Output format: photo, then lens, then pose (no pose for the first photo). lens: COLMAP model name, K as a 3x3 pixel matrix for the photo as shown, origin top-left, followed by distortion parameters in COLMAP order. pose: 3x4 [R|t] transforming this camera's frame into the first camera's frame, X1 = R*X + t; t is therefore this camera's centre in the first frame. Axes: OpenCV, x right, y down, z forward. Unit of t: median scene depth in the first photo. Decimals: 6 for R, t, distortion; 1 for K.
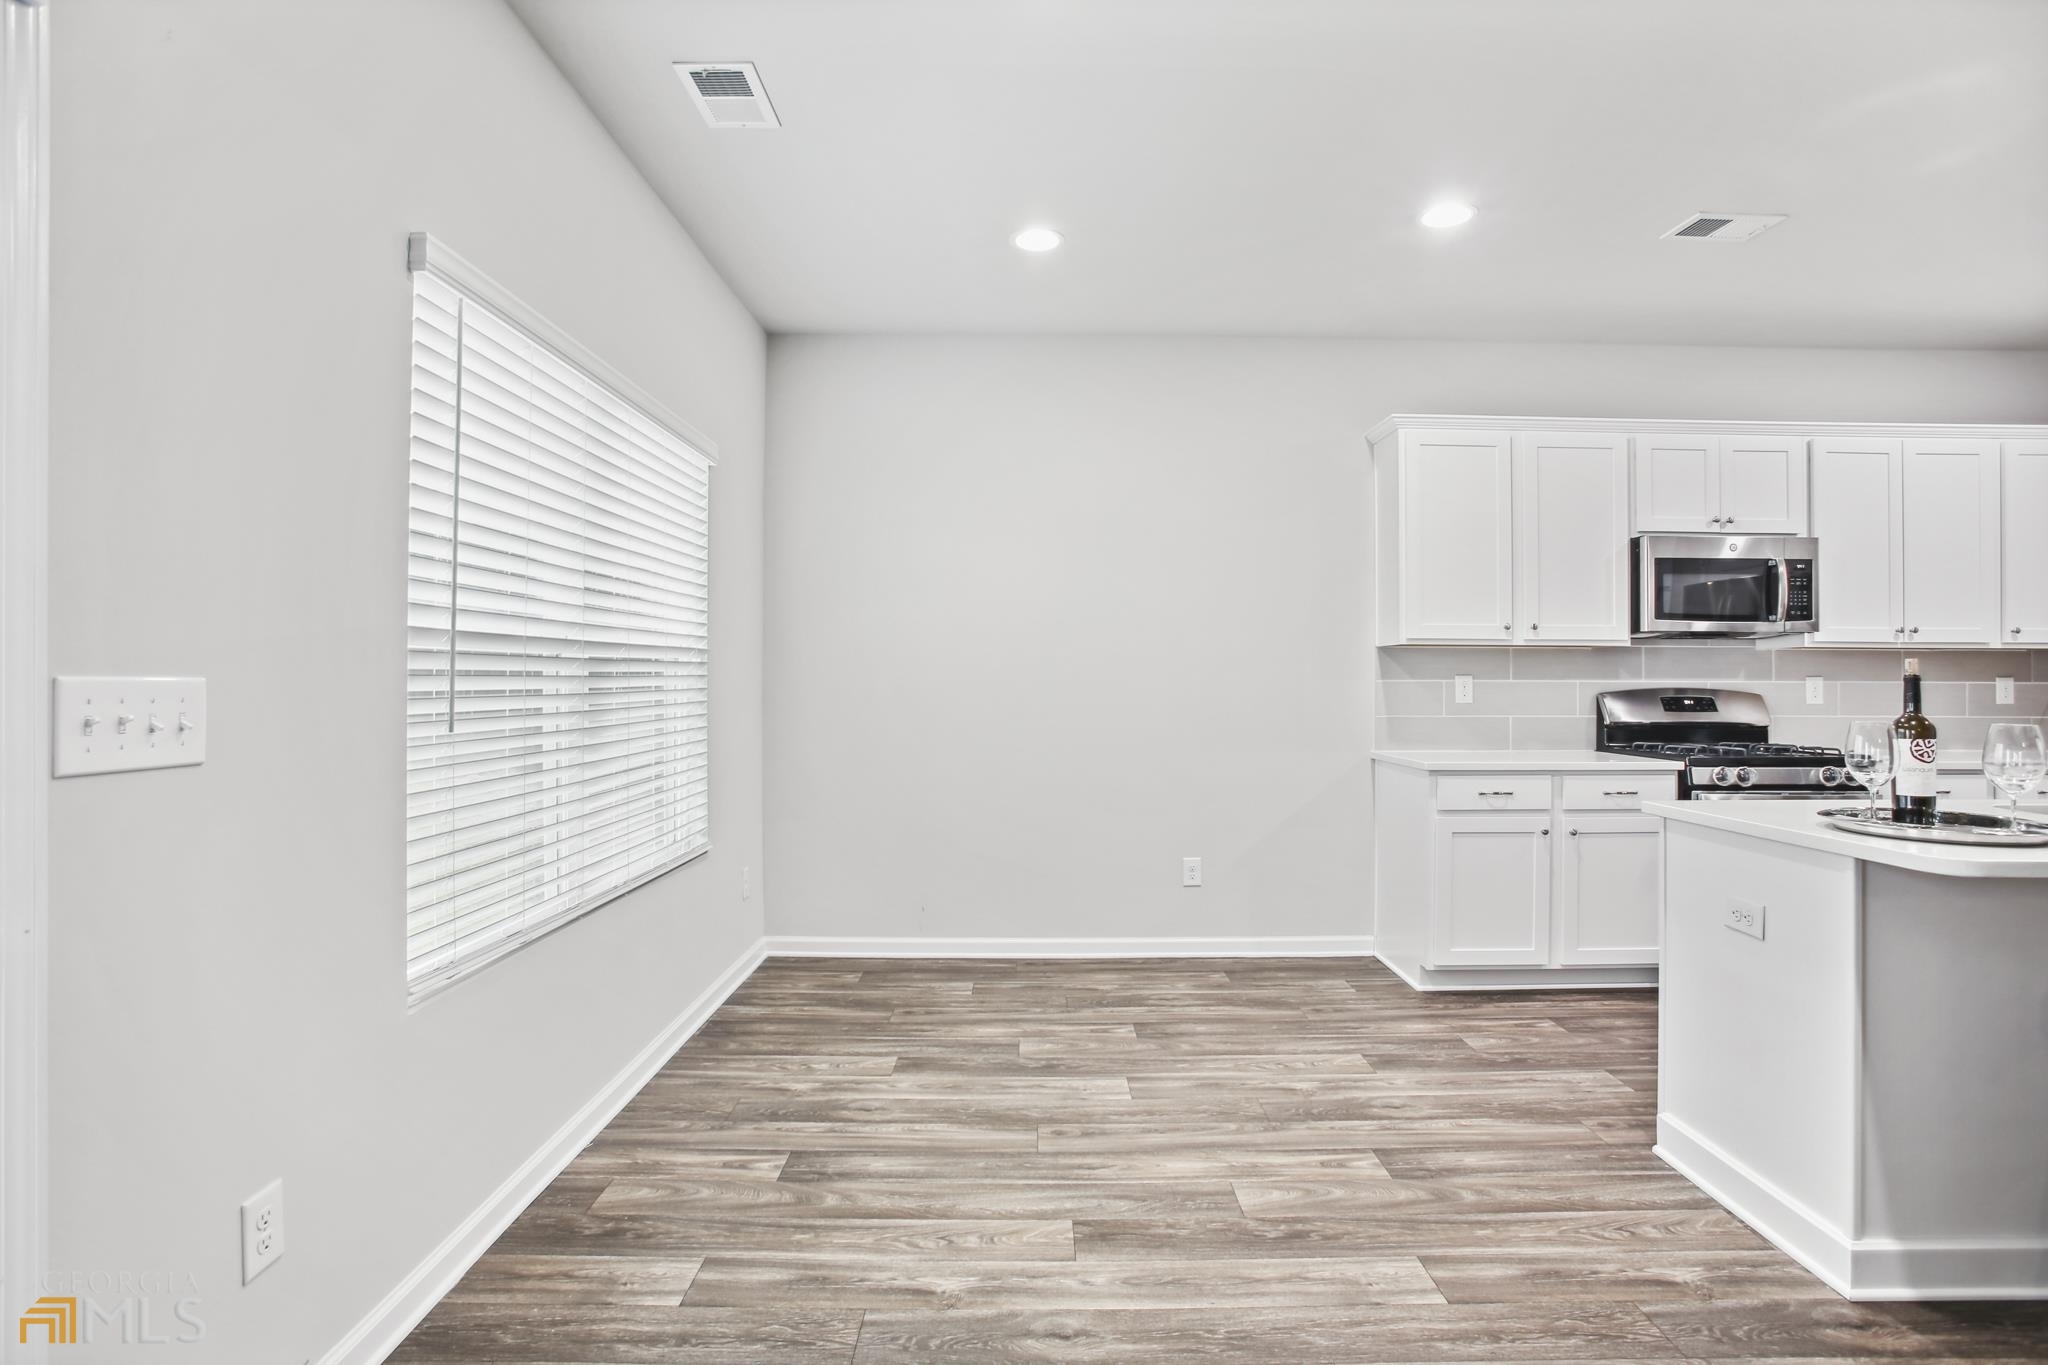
lens RADIAL K [[1014.4, 0, 1023.0], [0, 1014.4, 671.8], [0, 0, 1]] dist [-0.083906, 0.038932]
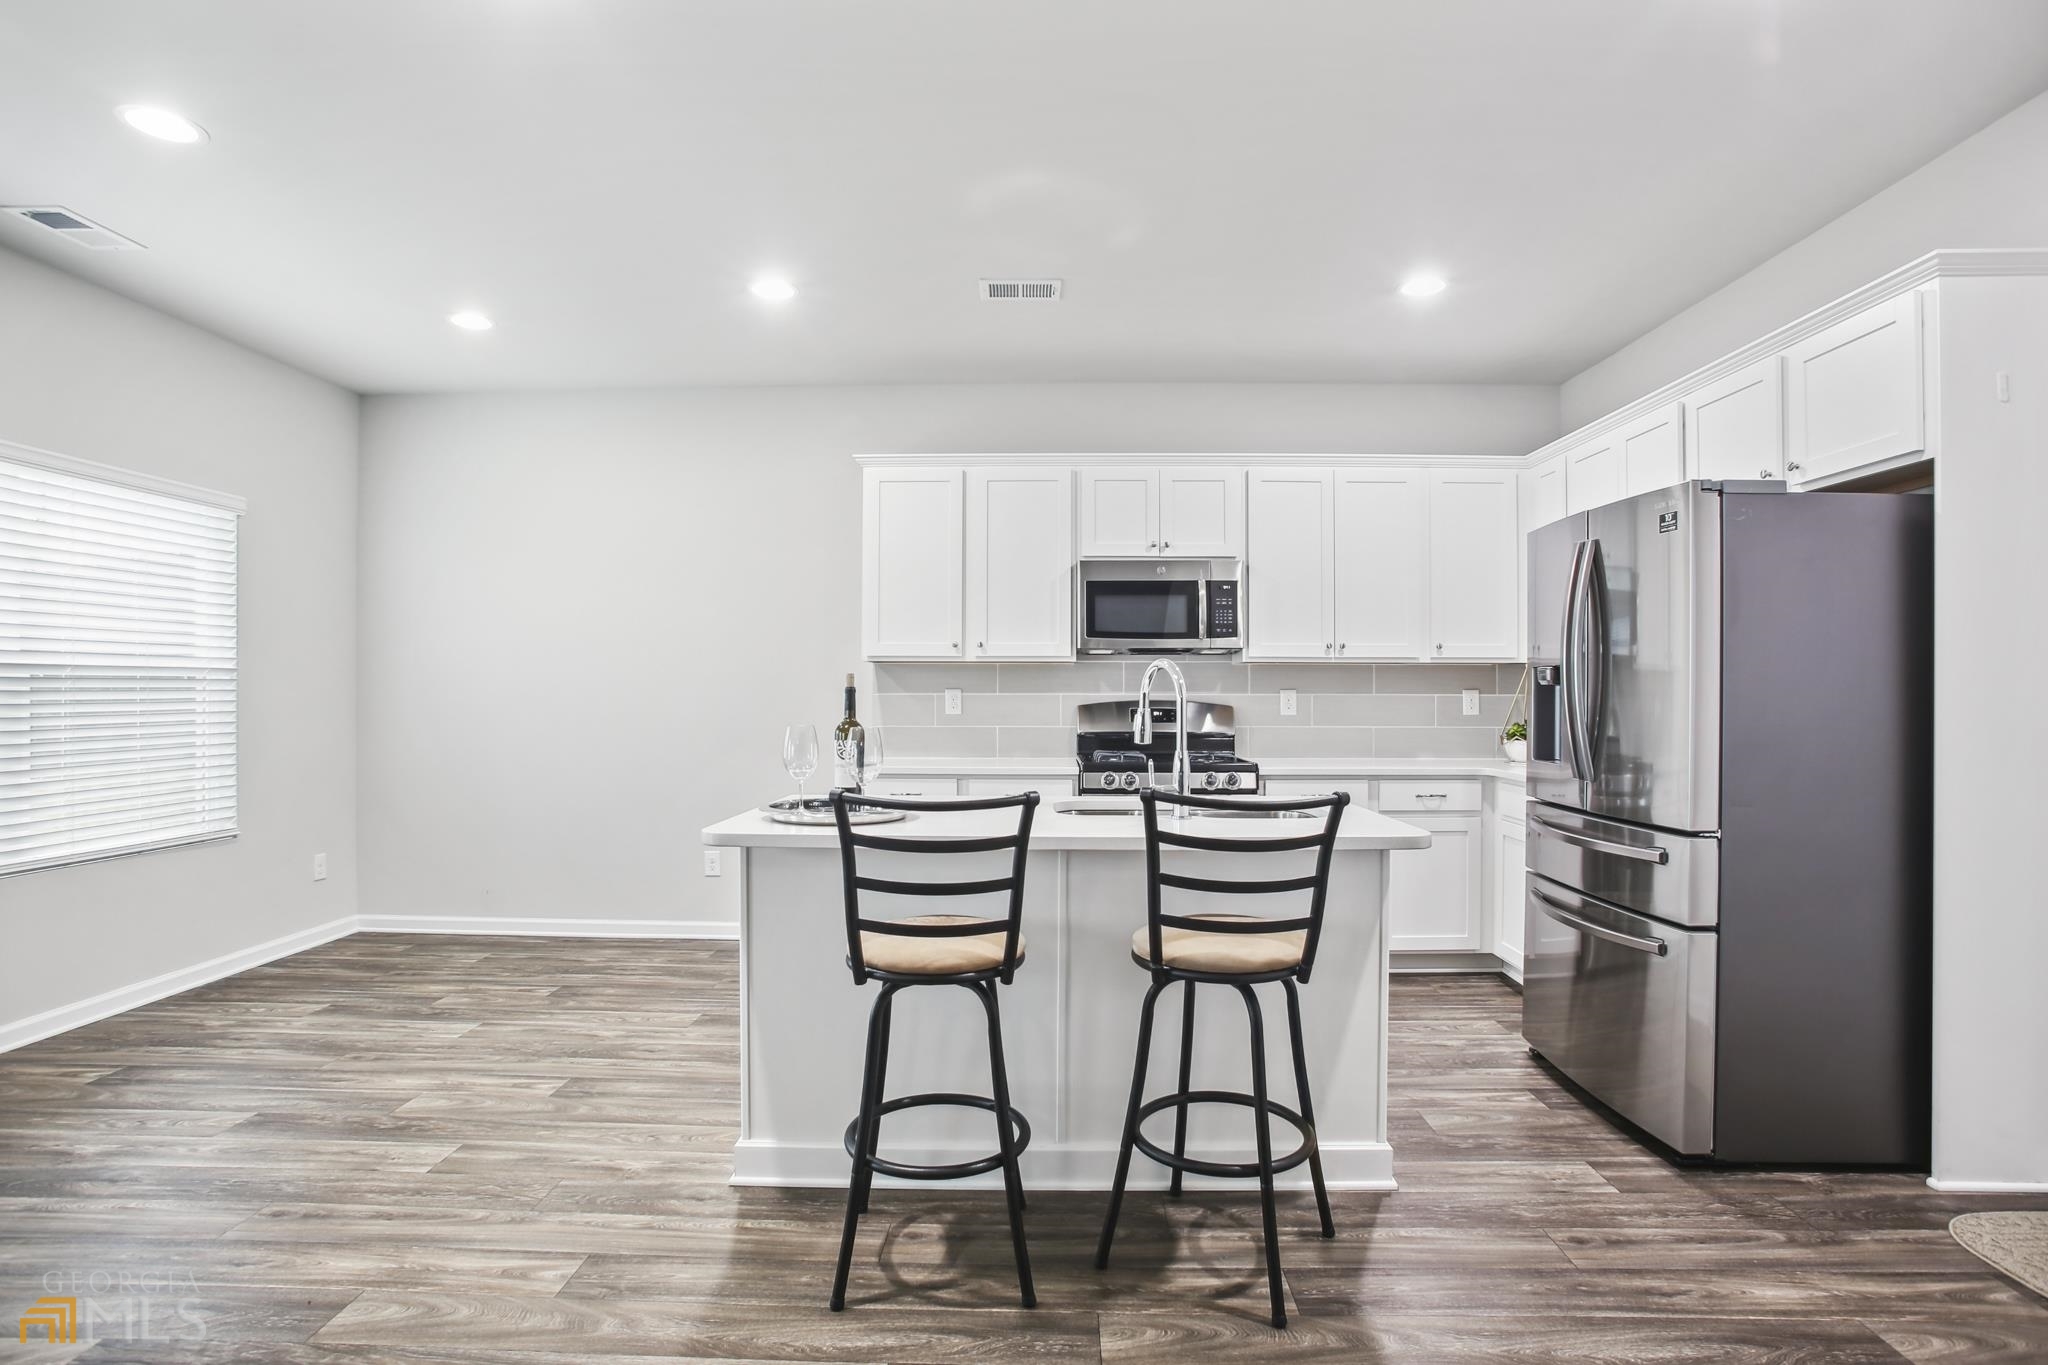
lens RADIAL K [[1022.0, 0, 1018.3], [0, 1022.0, 686.9], [0, 0, 1]] dist [-0.083050, 0.040492]
pose [[0.999475, -0.002364, -0.032323, 0.739373], [0.002376, 0.999997, 0.000314, 0.001433], [0.032322, -0.000391, 0.999477, -0.165781]]
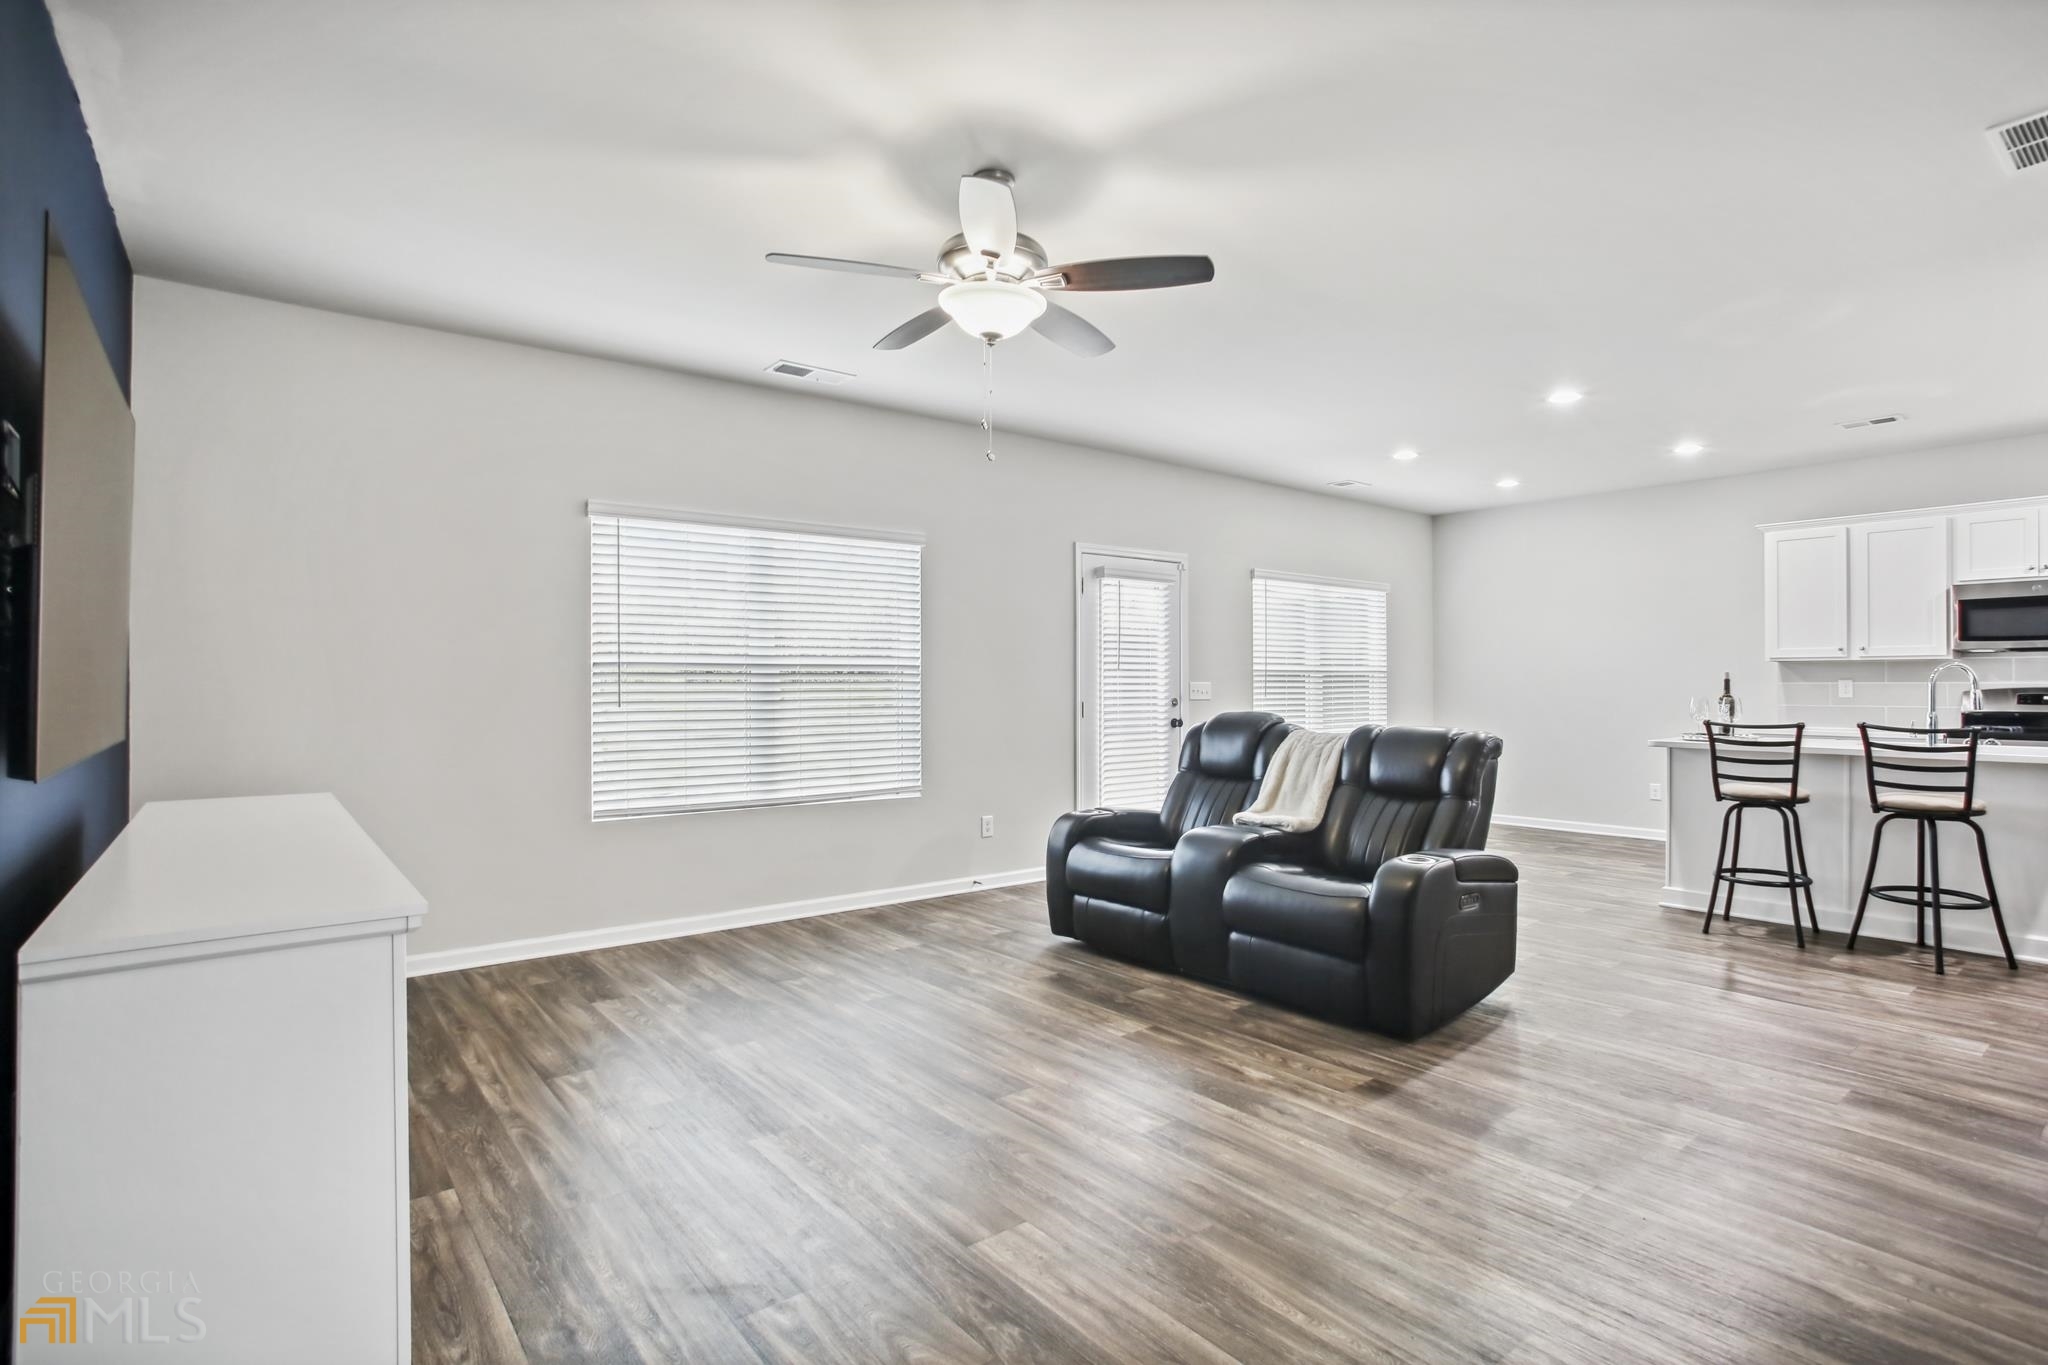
lens RADIAL K [[1014.4, 0, 1023.0], [0, 1014.4, 671.8], [0, 0, 1]] dist [-0.083906, 0.038932]
pose [[0.618348, -0.013096, -0.785796, 1.129823], [0.006008, 0.999911, -0.011937, 0.001962], [0.785882, 0.002661, 0.618371, -1.263708]]
